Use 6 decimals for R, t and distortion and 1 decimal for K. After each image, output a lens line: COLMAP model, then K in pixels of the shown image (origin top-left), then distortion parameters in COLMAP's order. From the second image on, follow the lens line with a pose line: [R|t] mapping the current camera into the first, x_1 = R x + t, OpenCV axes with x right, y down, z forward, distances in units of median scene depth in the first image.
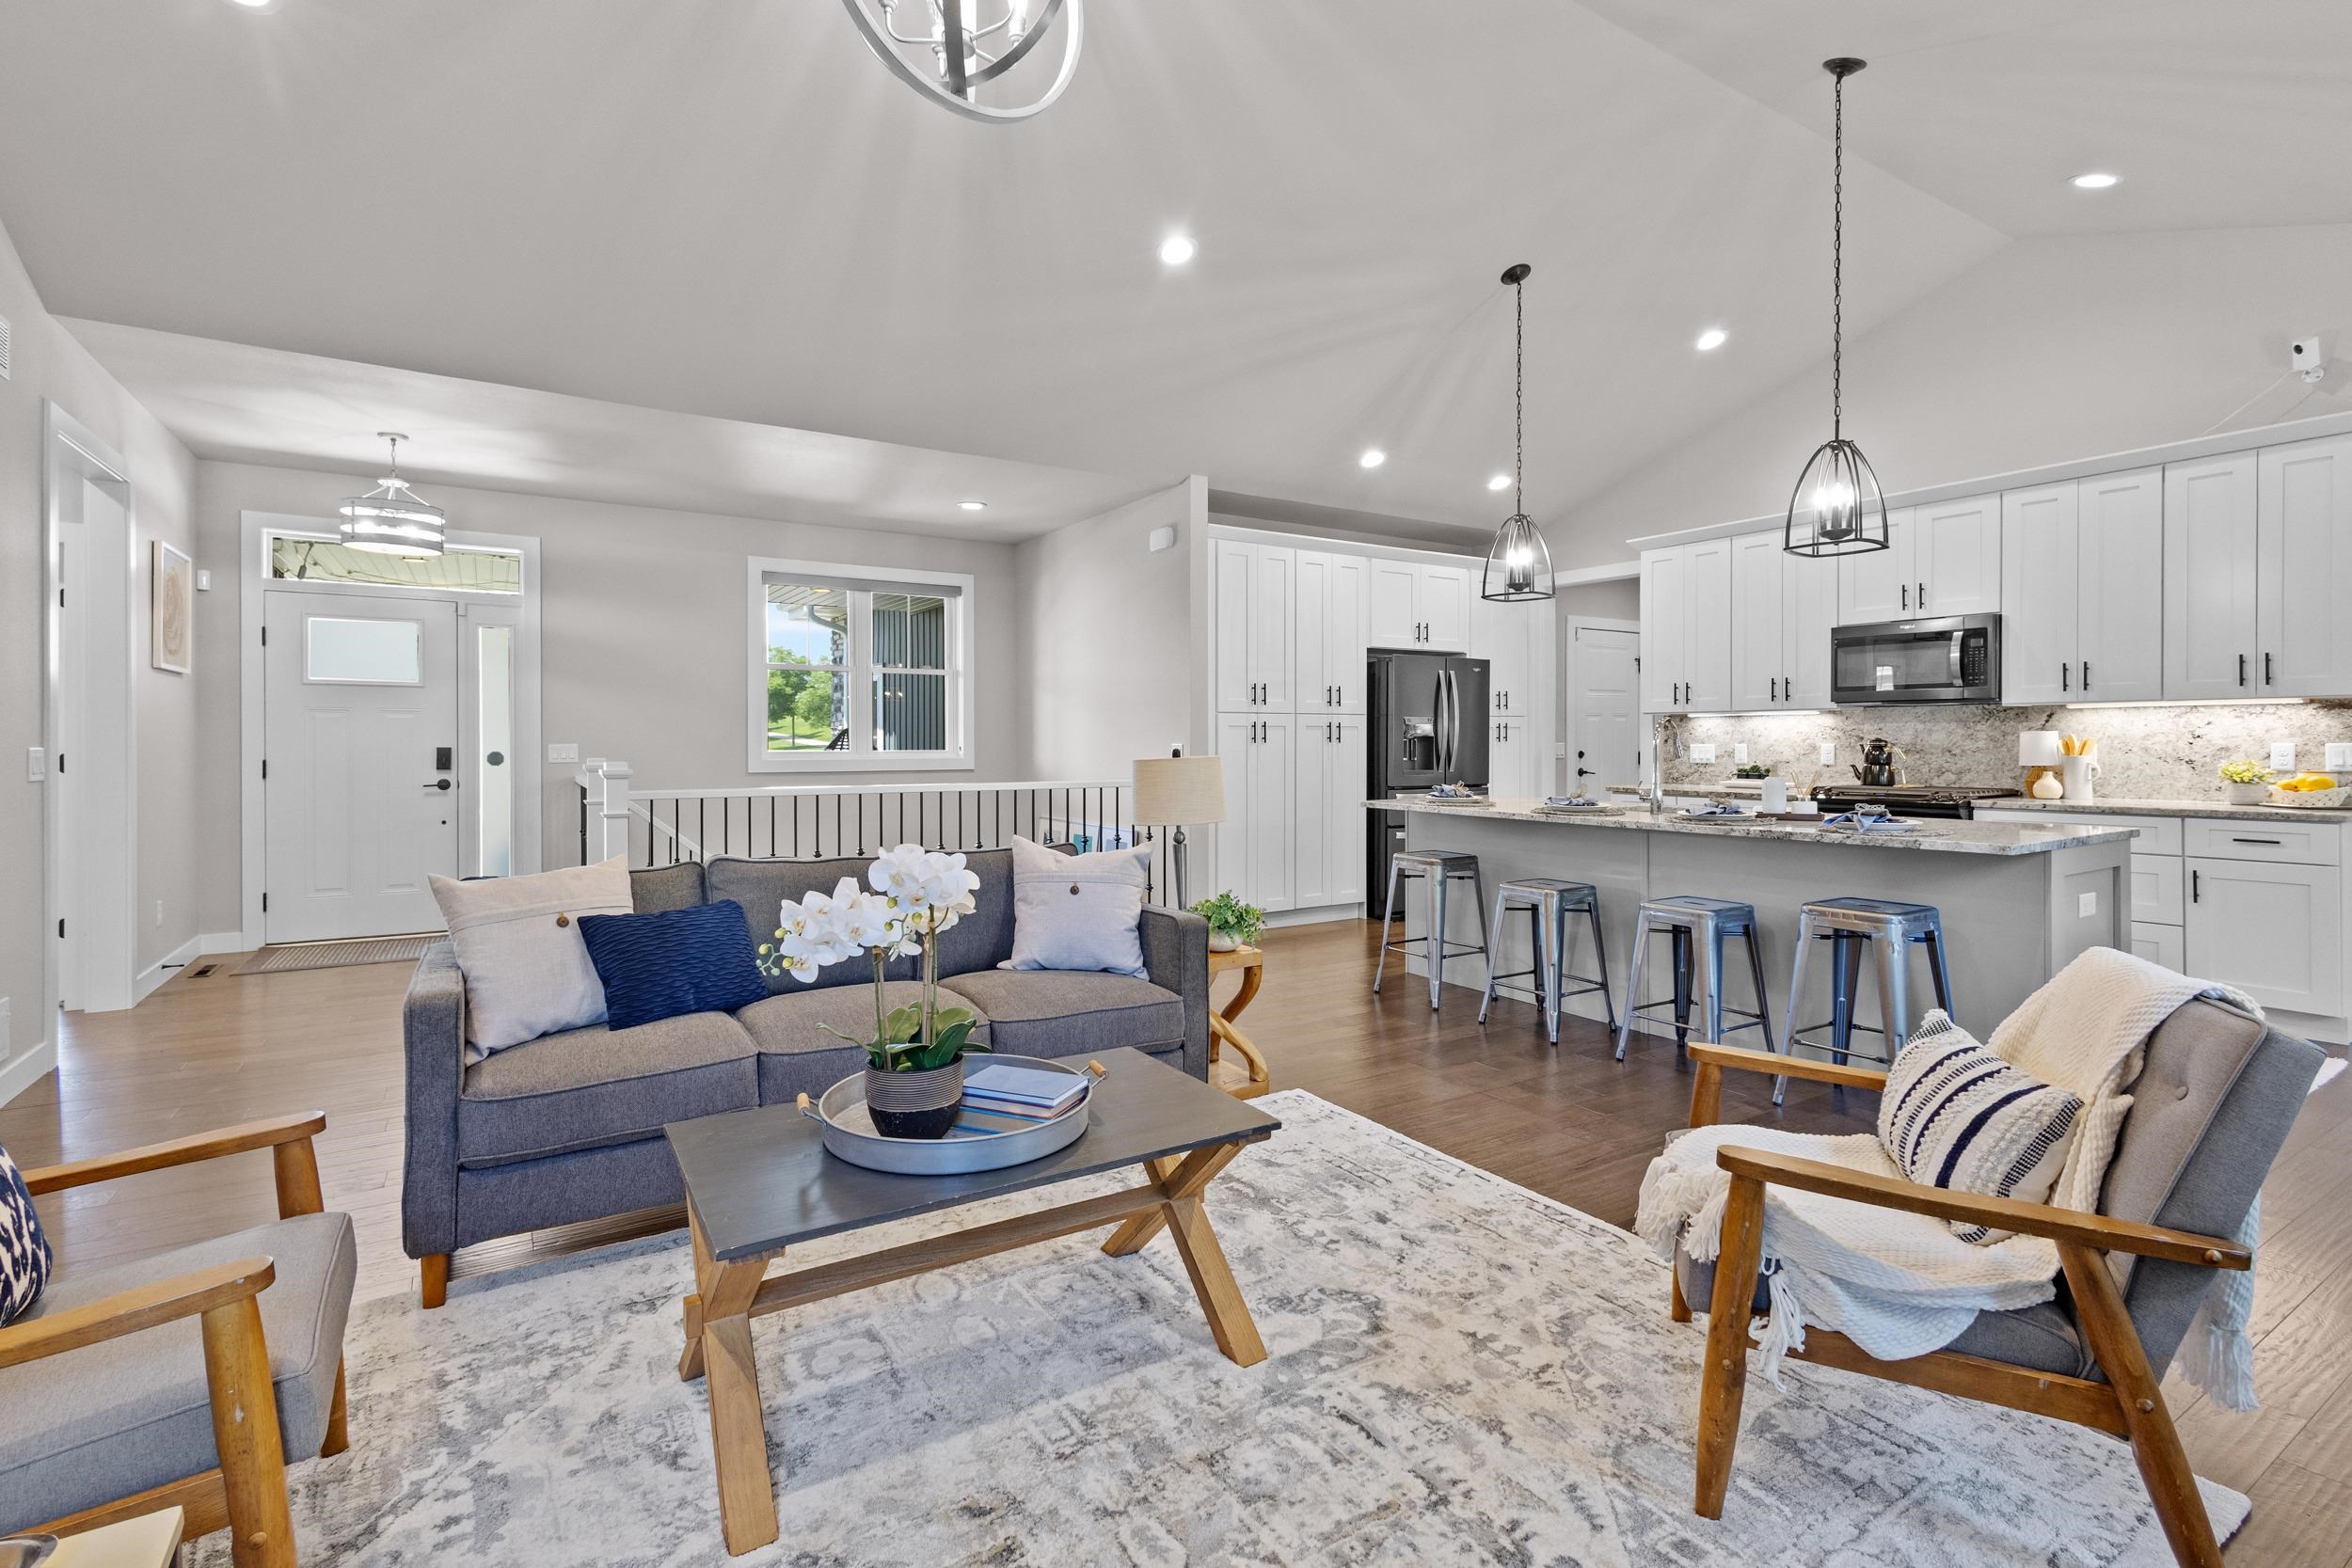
lens RADIAL K [[1084.6, 0, 1168.7], [0, 1084.6, 751.6], [0, 0, 1]] dist [0.009482, -0.002662]
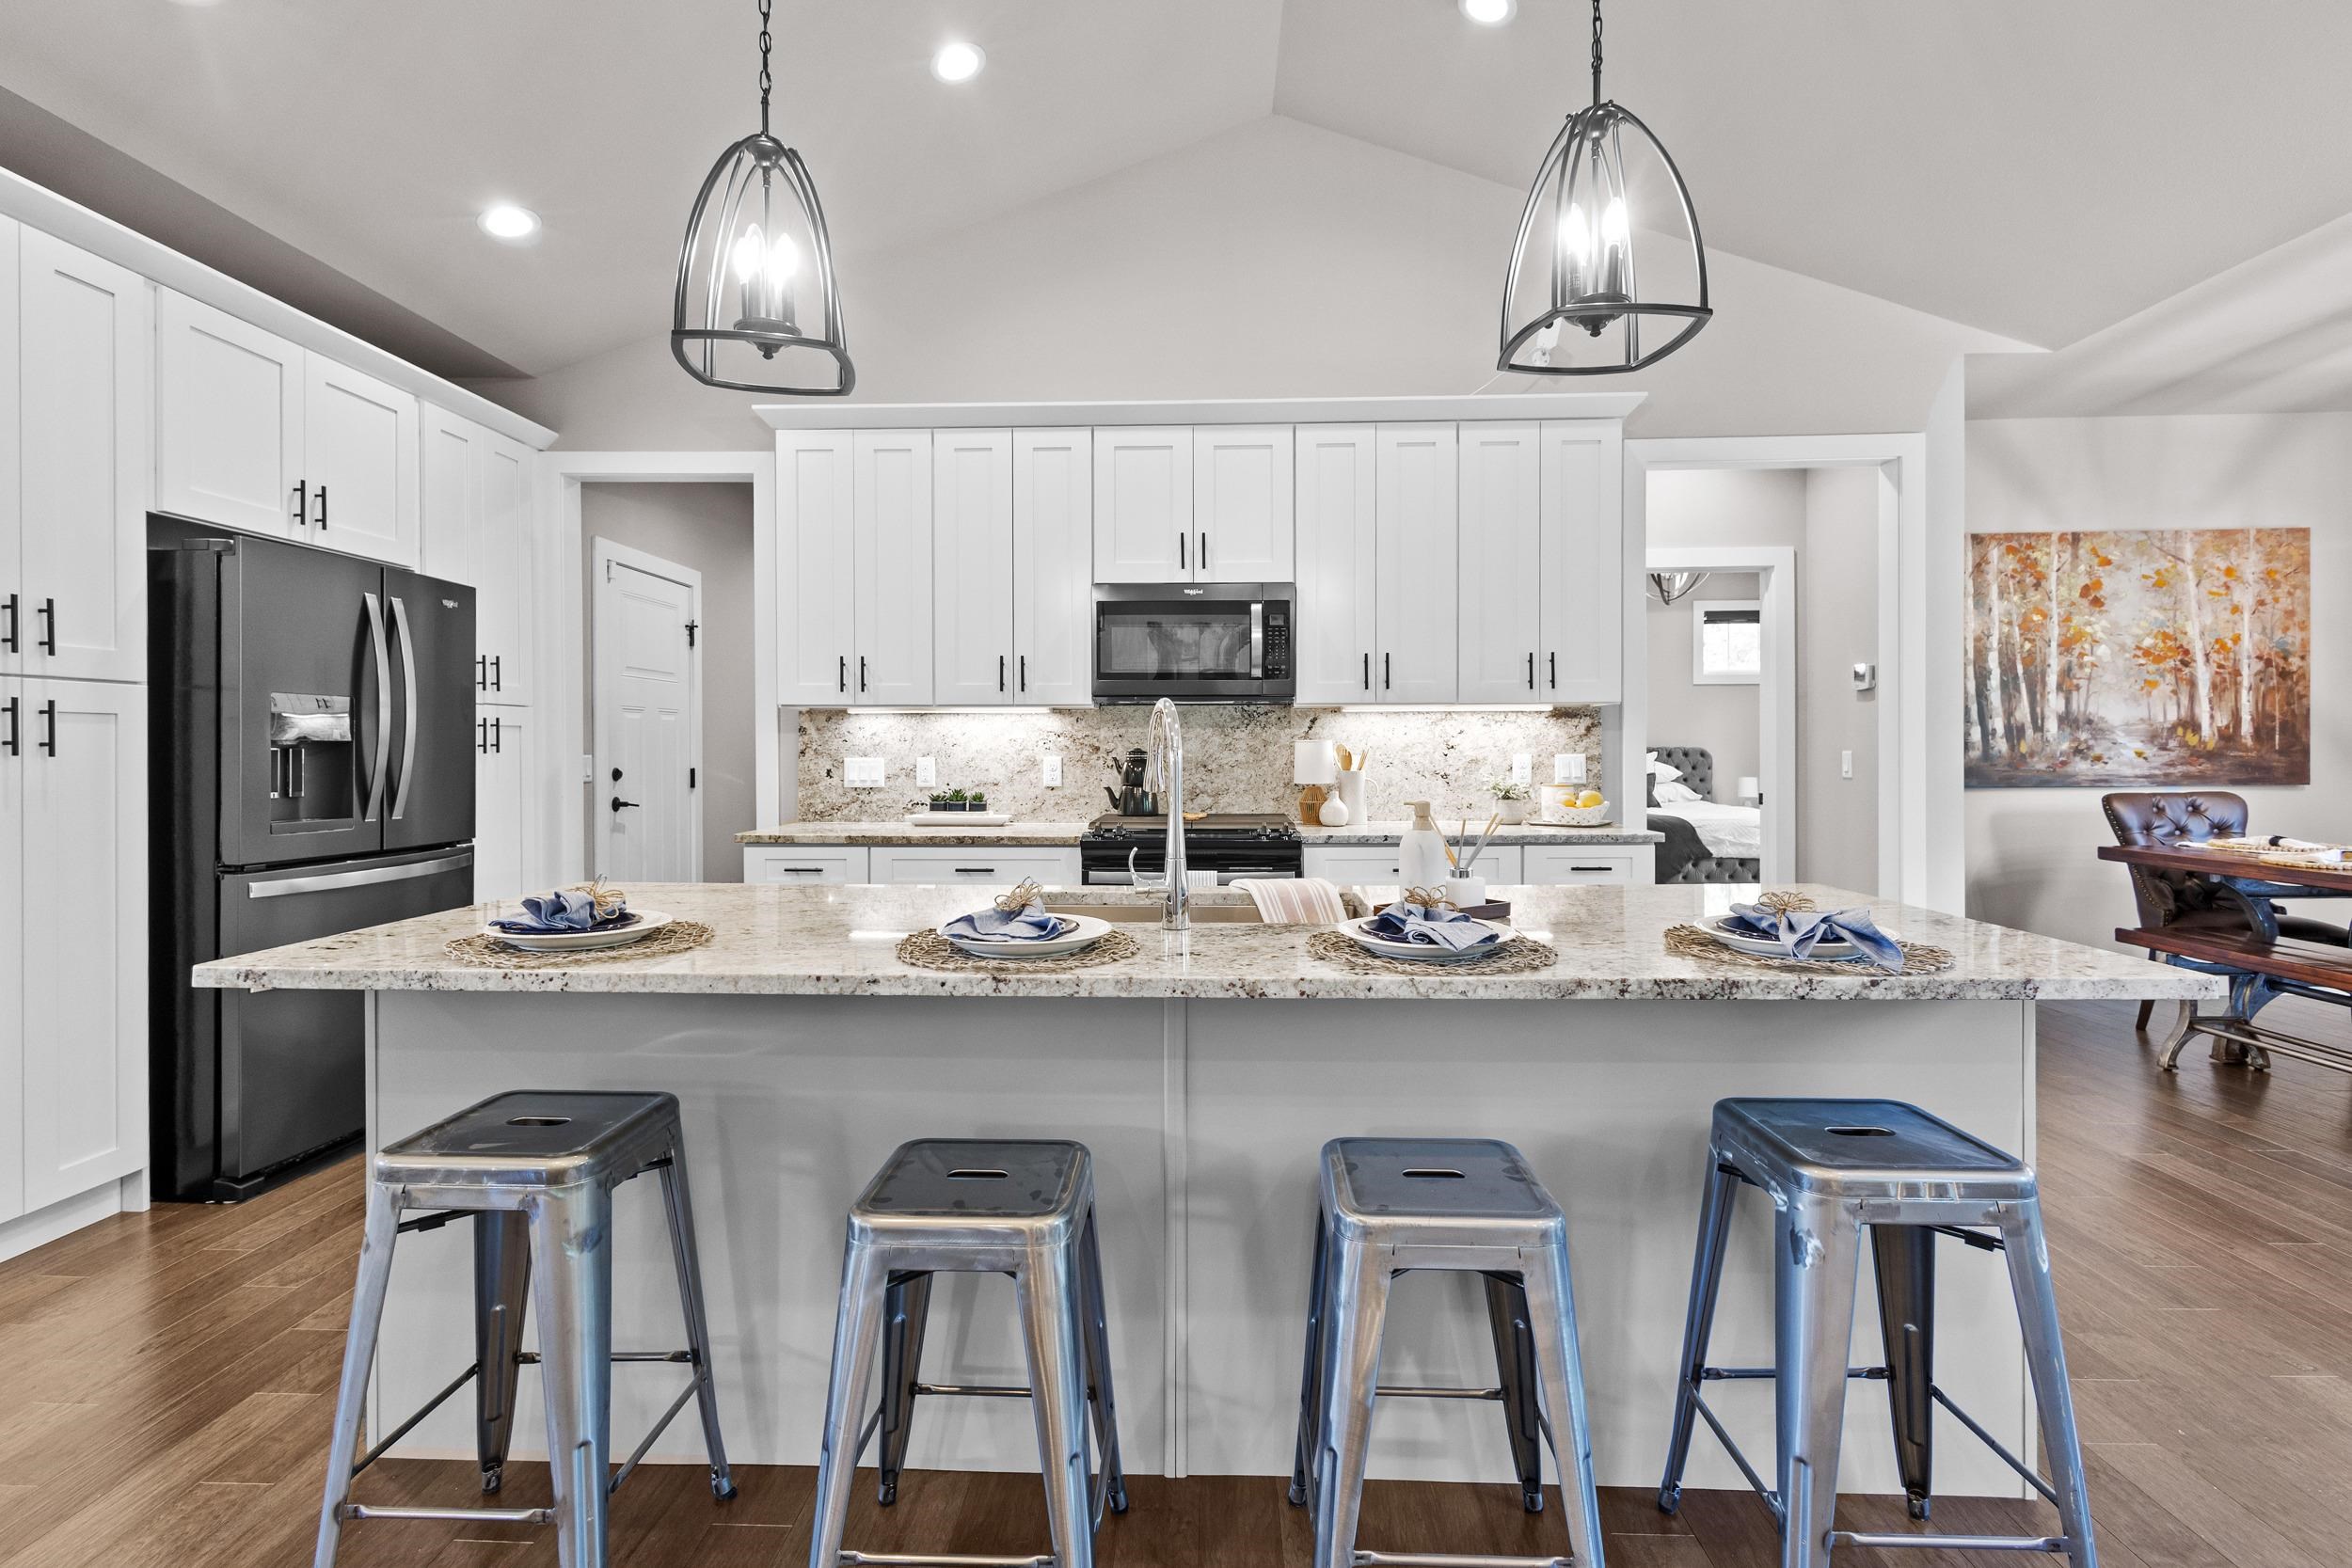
lens RADIAL K [[1084.6, 0, 1167.5], [0, 1084.6, 757.6], [0, 0, 1]] dist [0.009482, -0.002662]
pose [[0.563698, -0.005597, 0.825962, 0.081942], [0.010058, 0.999949, -0.000089, -0.006225], [-0.825920, 0.008358, 0.563725, 0.596615]]
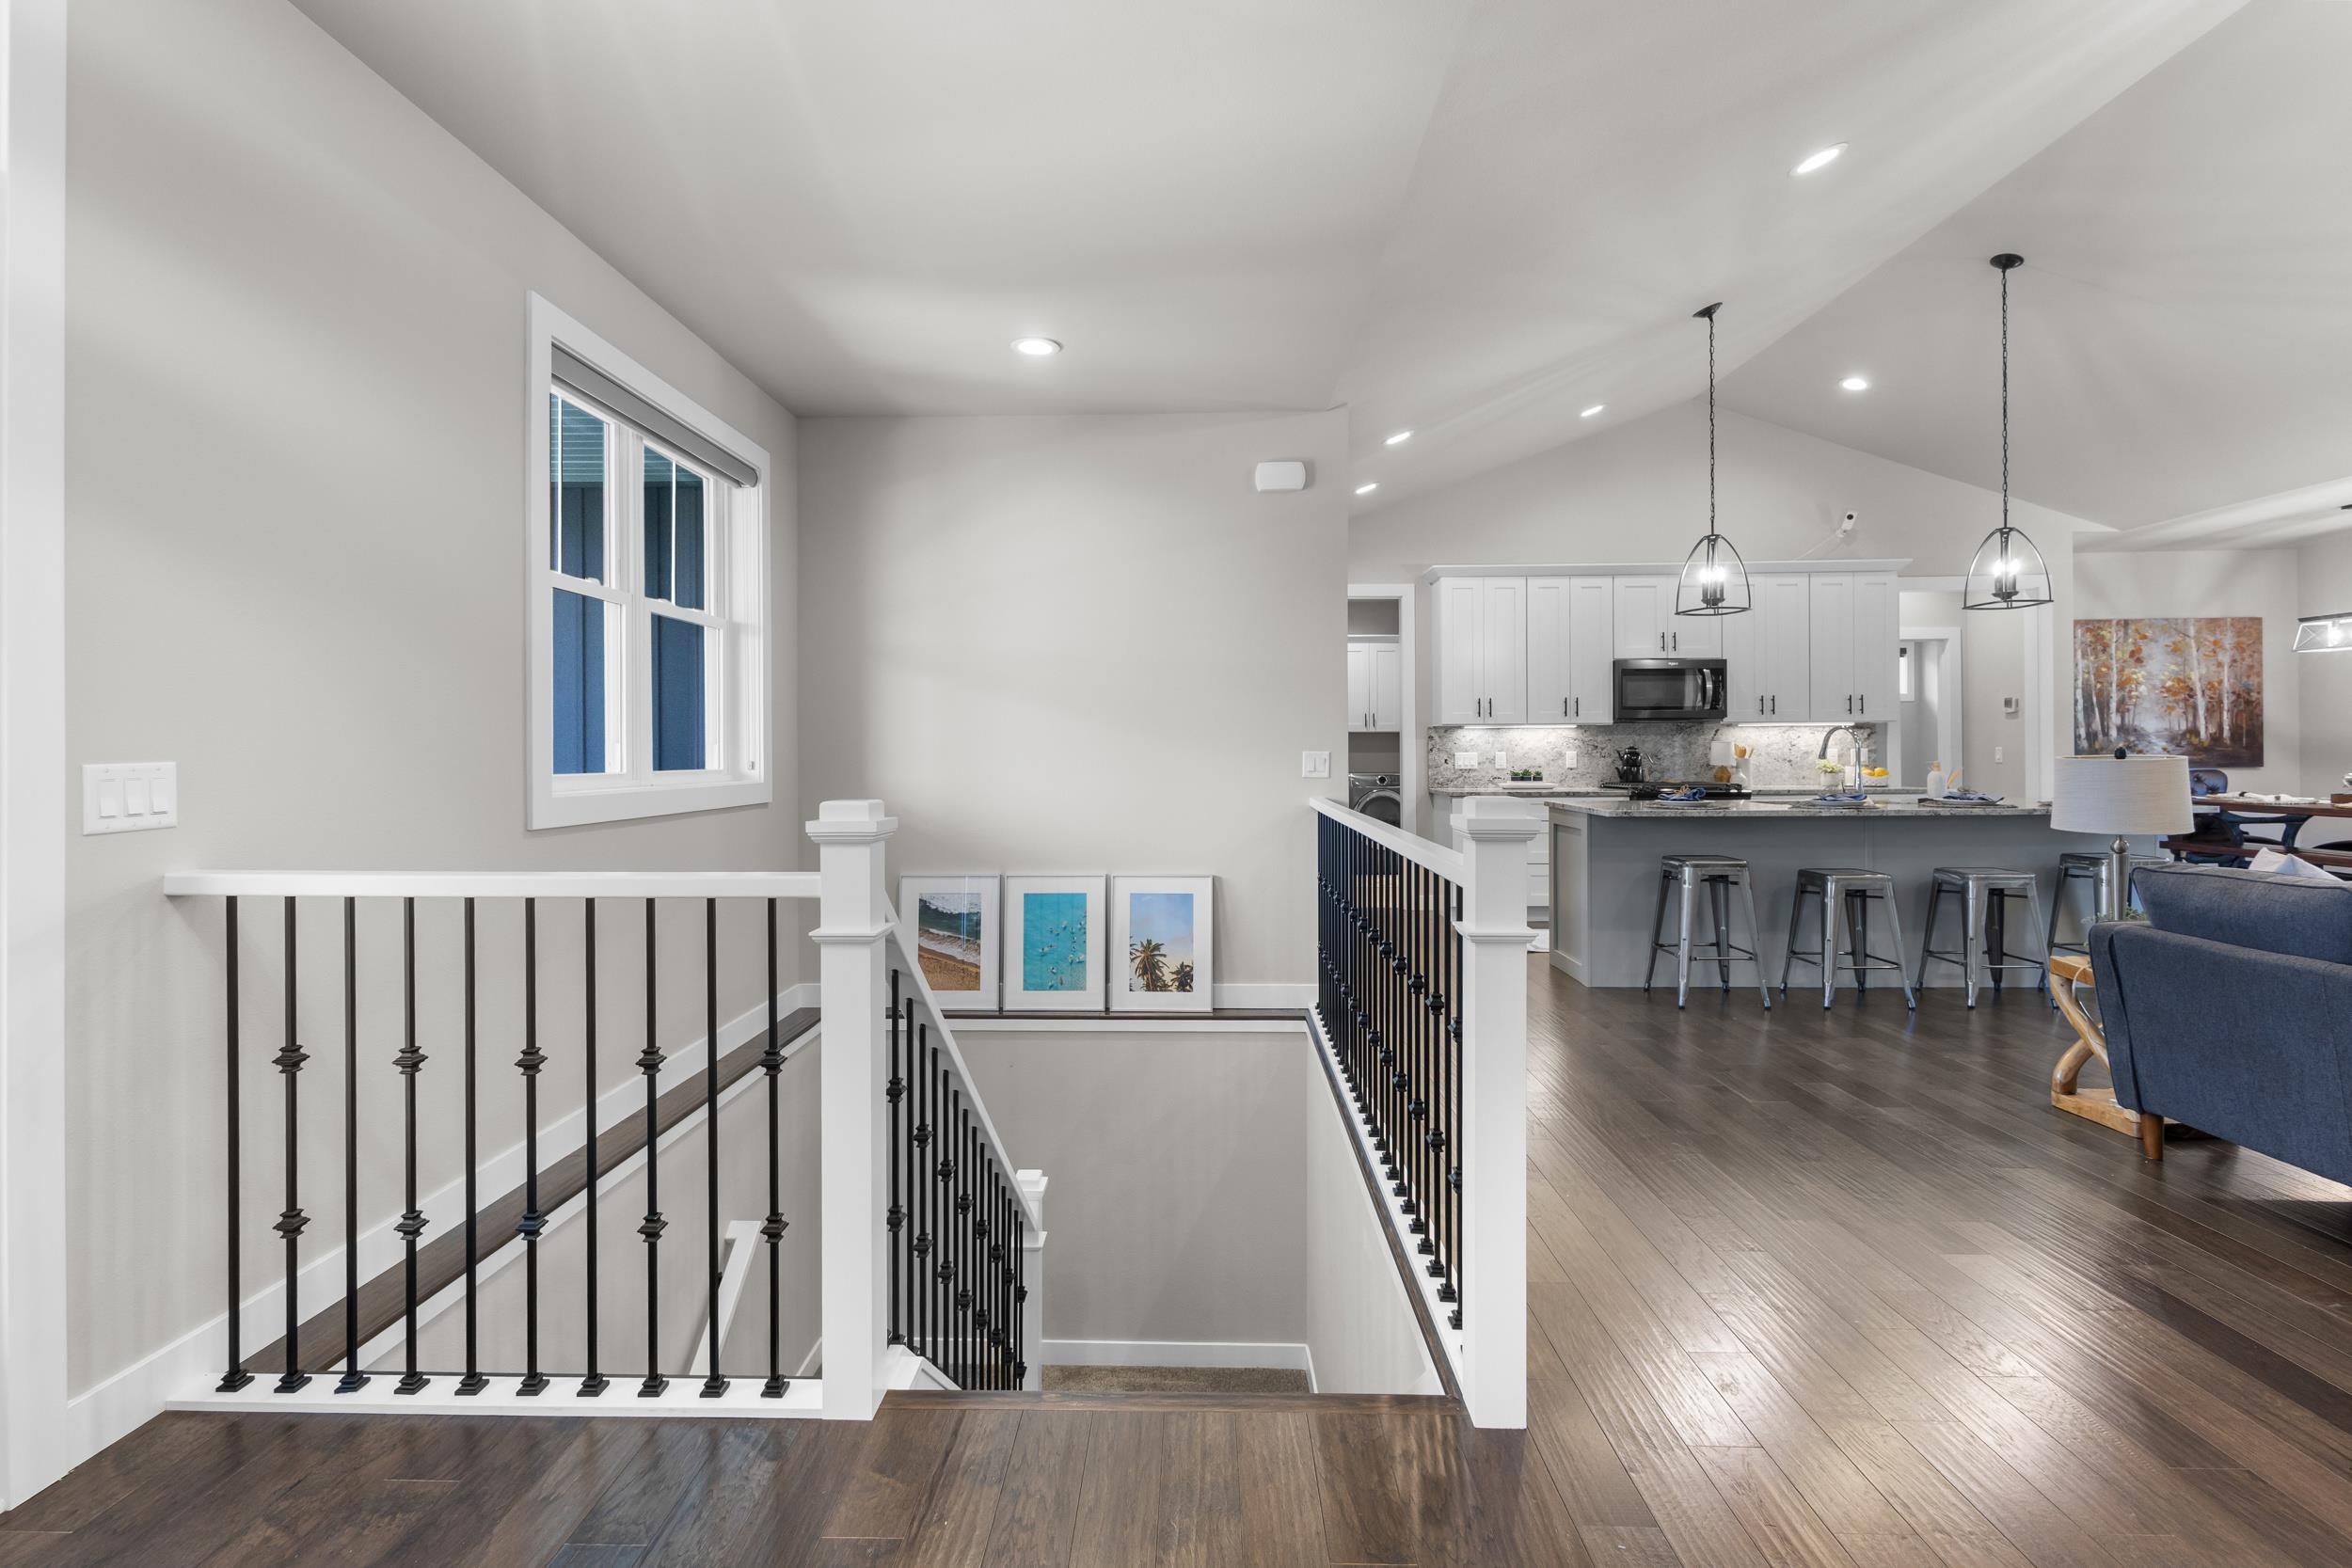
lens RADIAL K [[1084.6, 0, 1162.3], [0, 1084.6, 755.3], [0, 0, 1]] dist [0.009482, -0.002662]
pose [[0.557496, -0.001189, 0.830179, -0.762689], [0.013088, 0.999887, -0.007357, 0.000367], [-0.830077, 0.014967, 0.557449, 0.752365]]
